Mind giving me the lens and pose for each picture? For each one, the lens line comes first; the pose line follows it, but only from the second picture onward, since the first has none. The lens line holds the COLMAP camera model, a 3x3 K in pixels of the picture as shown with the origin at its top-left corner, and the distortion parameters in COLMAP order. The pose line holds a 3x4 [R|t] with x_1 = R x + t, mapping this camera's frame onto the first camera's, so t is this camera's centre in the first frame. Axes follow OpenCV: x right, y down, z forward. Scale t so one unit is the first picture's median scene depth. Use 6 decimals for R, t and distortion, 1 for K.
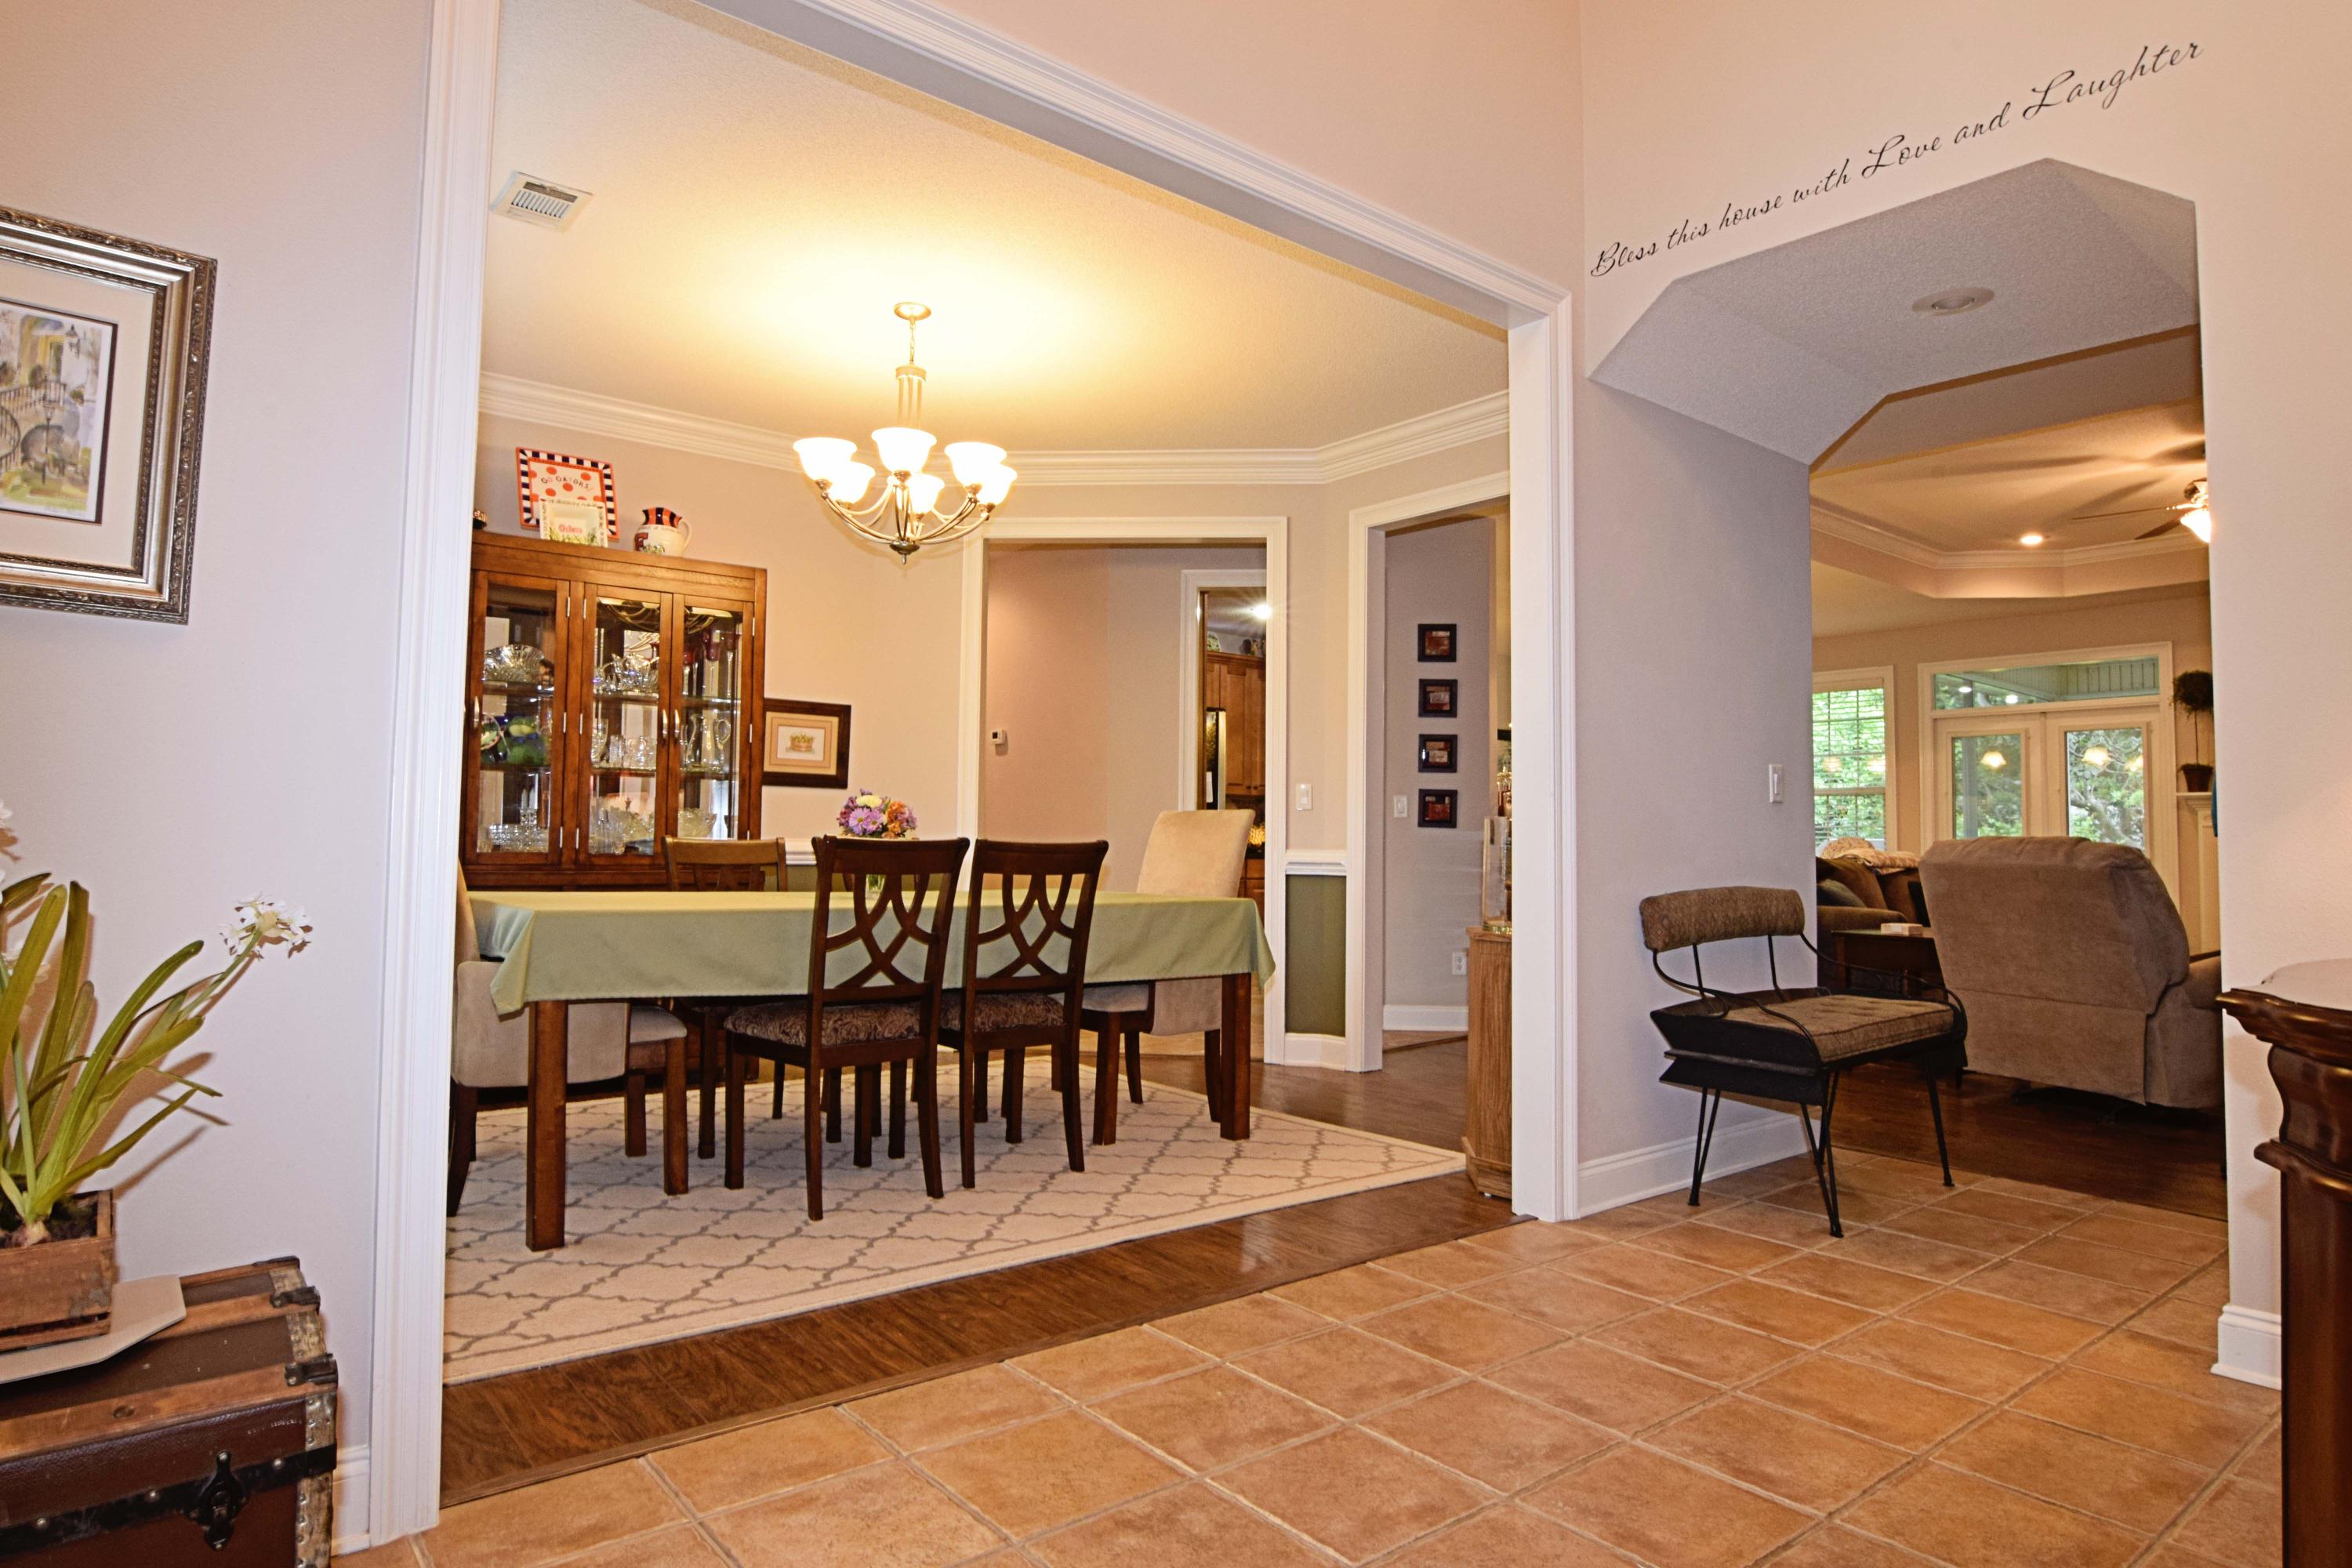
lens RADIAL K [[1335.7, 0, 1176.0], [0, 1335.7, 784.0], [0, 0, 1]] dist [-0.031131, 0.001766]
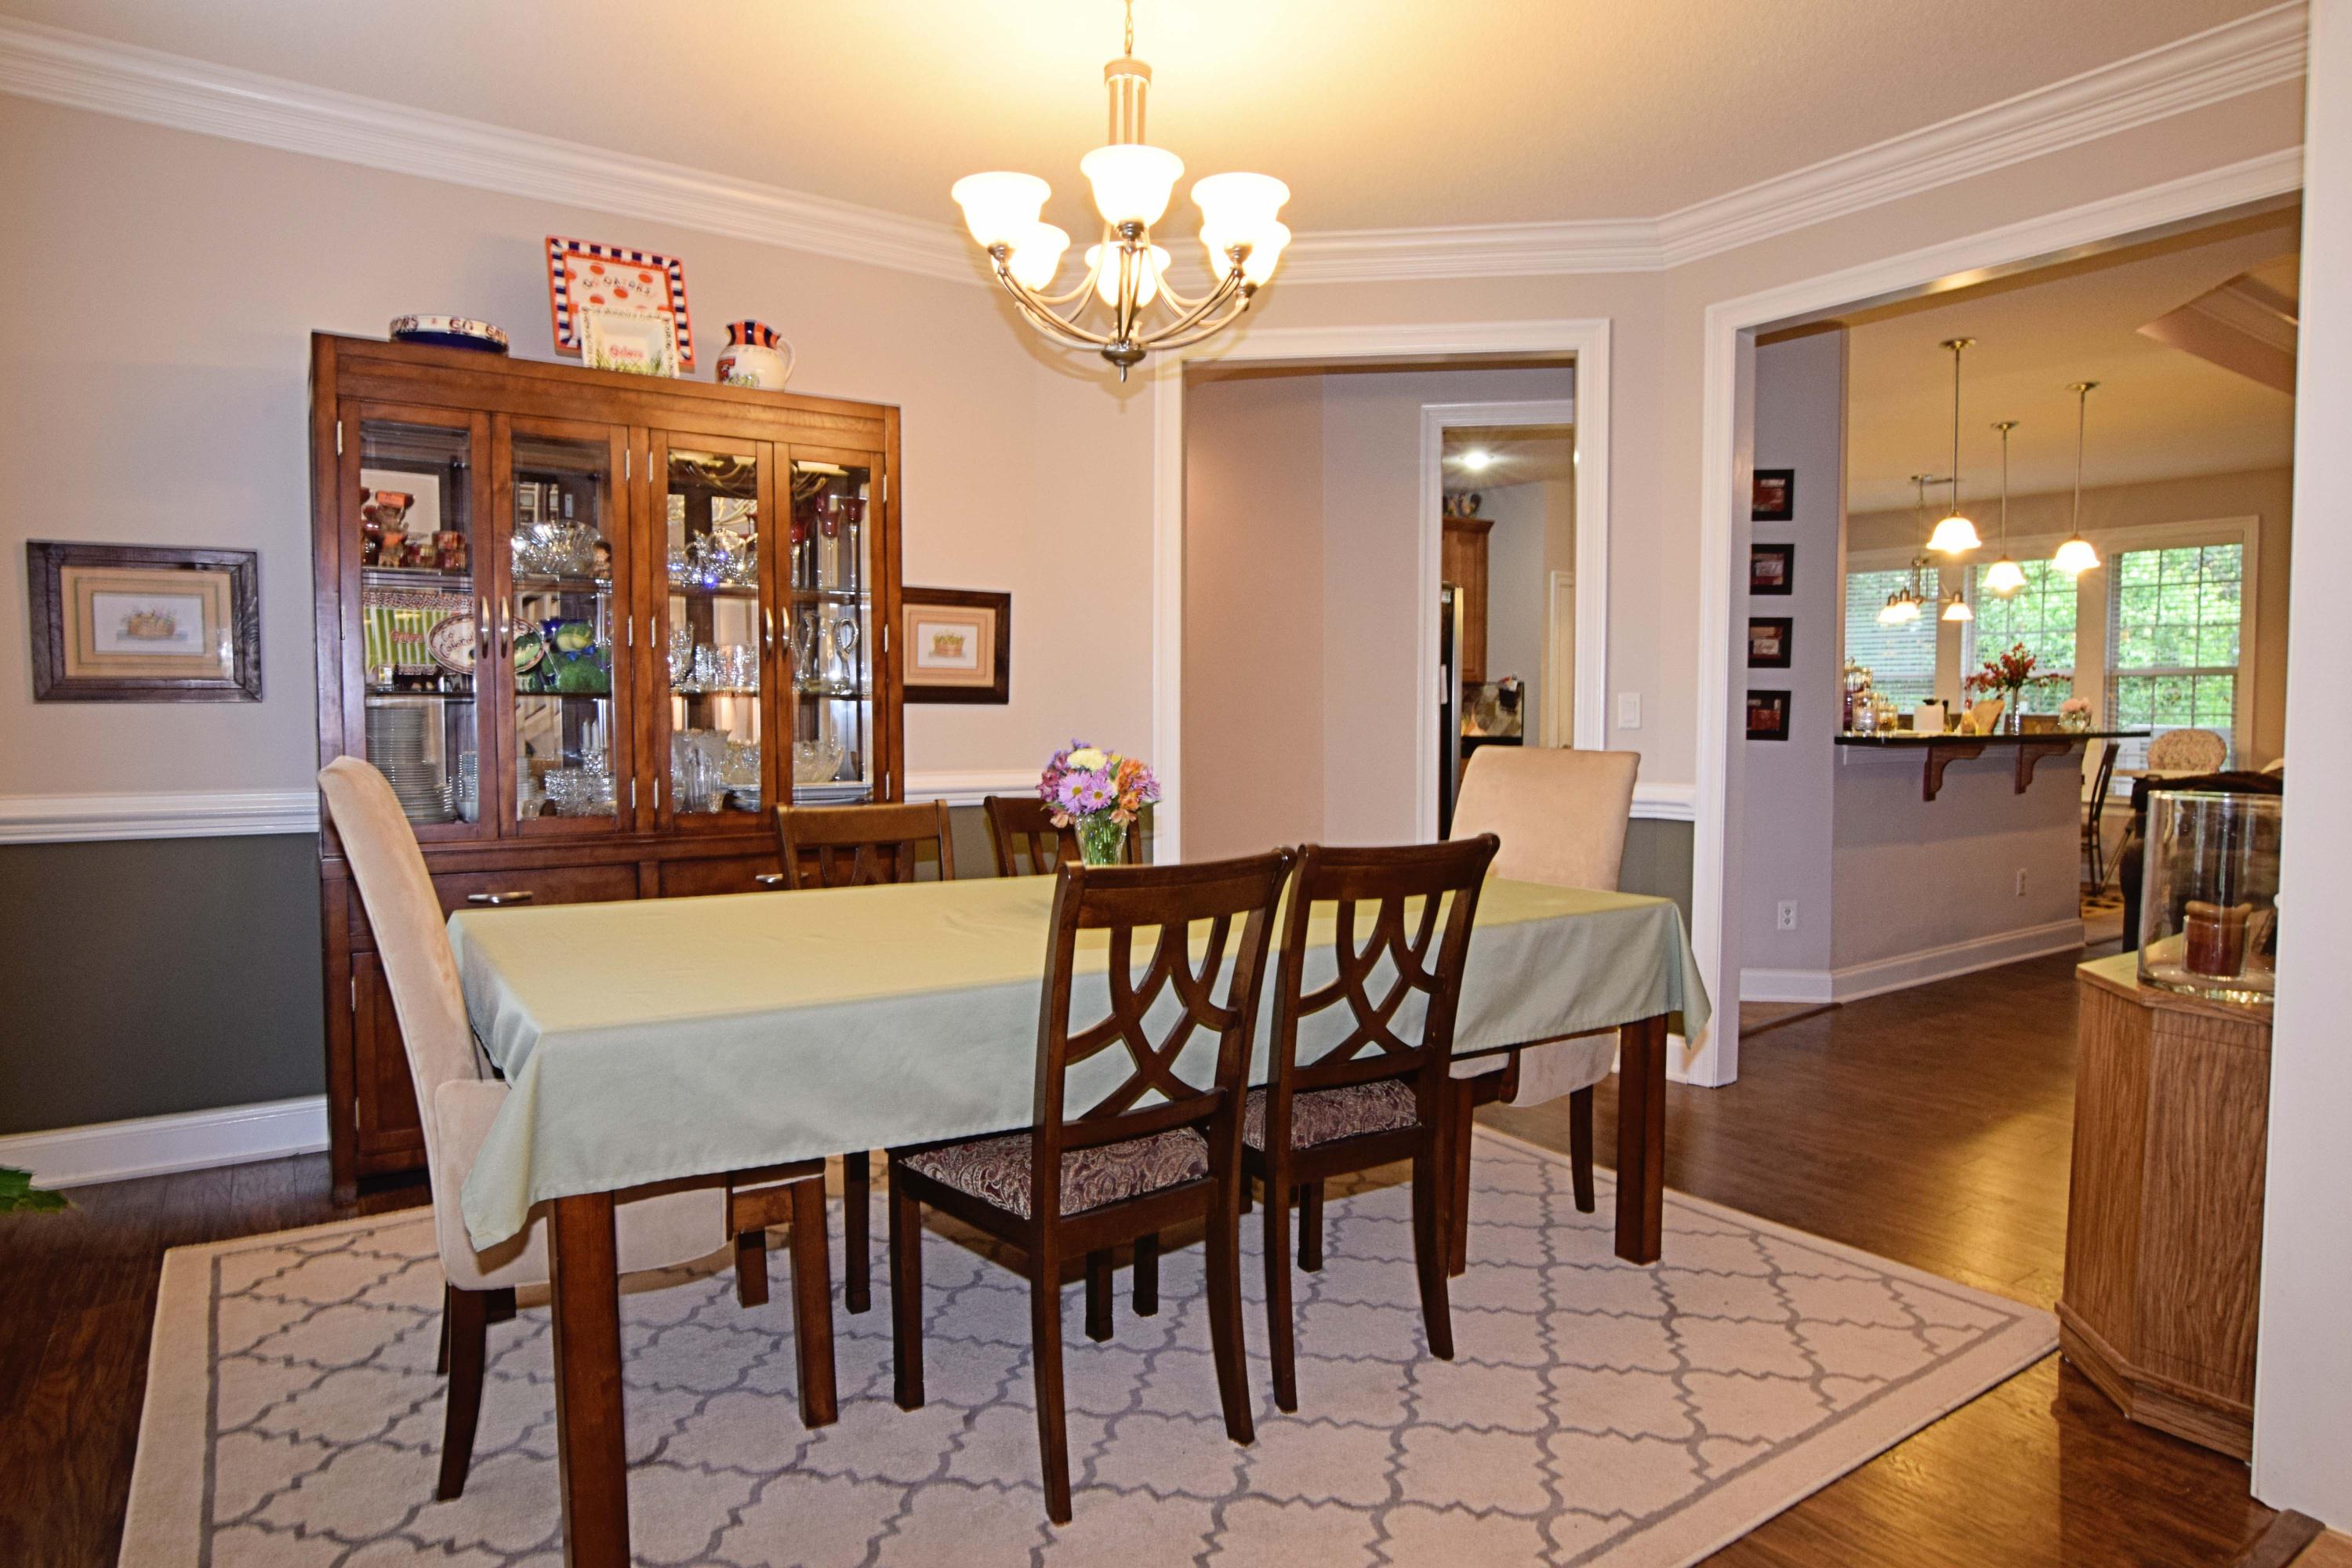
lens RADIAL K [[1335.7, 0, 1176.0], [0, 1335.7, 784.0], [0, 0, 1]] dist [-0.031131, 0.001766]
pose [[0.997145, -0.004253, -0.075385, -0.111739], [0.011884, 0.994808, 0.101074, -0.031516], [0.074564, -0.101681, 0.992019, 0.295095]]
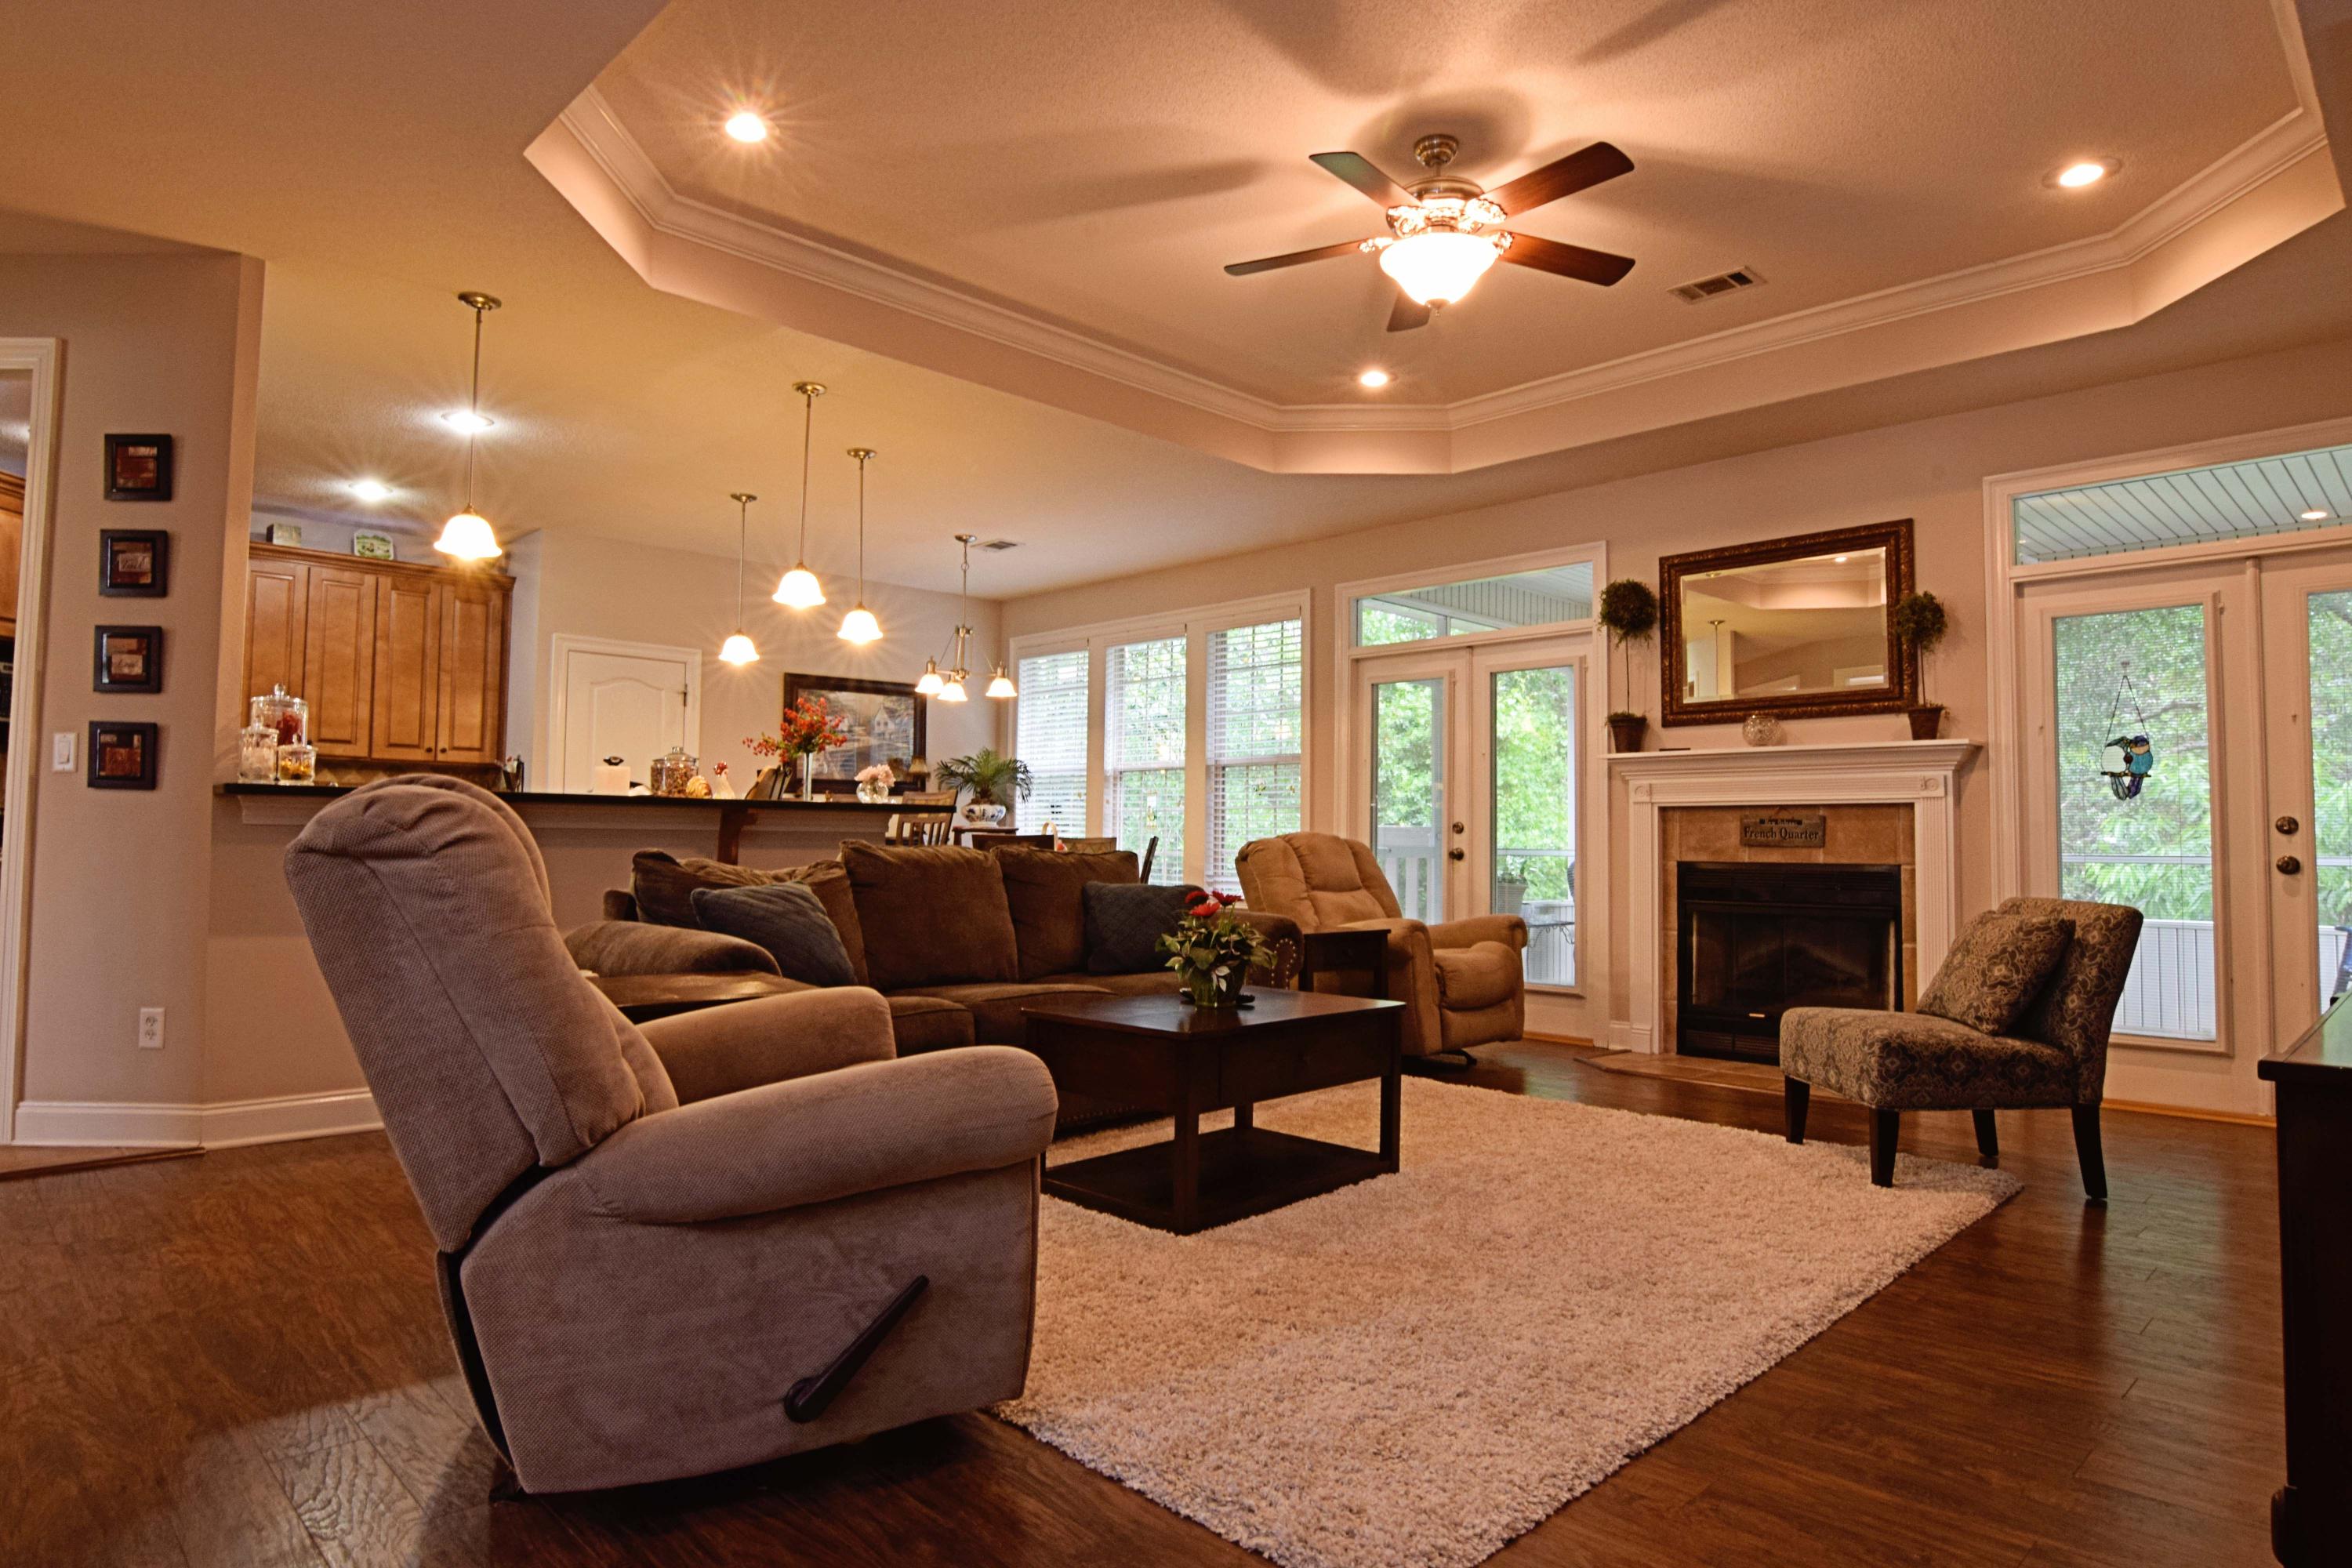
lens RADIAL K [[1335.7, 0, 1176.0], [0, 1335.7, 784.0], [0, 0, 1]] dist [-0.031131, 0.001766]
pose [[0.995239, 0.003820, 0.097387, 0.801299], [-0.004016, 0.999990, 0.001818, 0.037704], [-0.097379, -0.002201, 0.995245, 0.543046]]
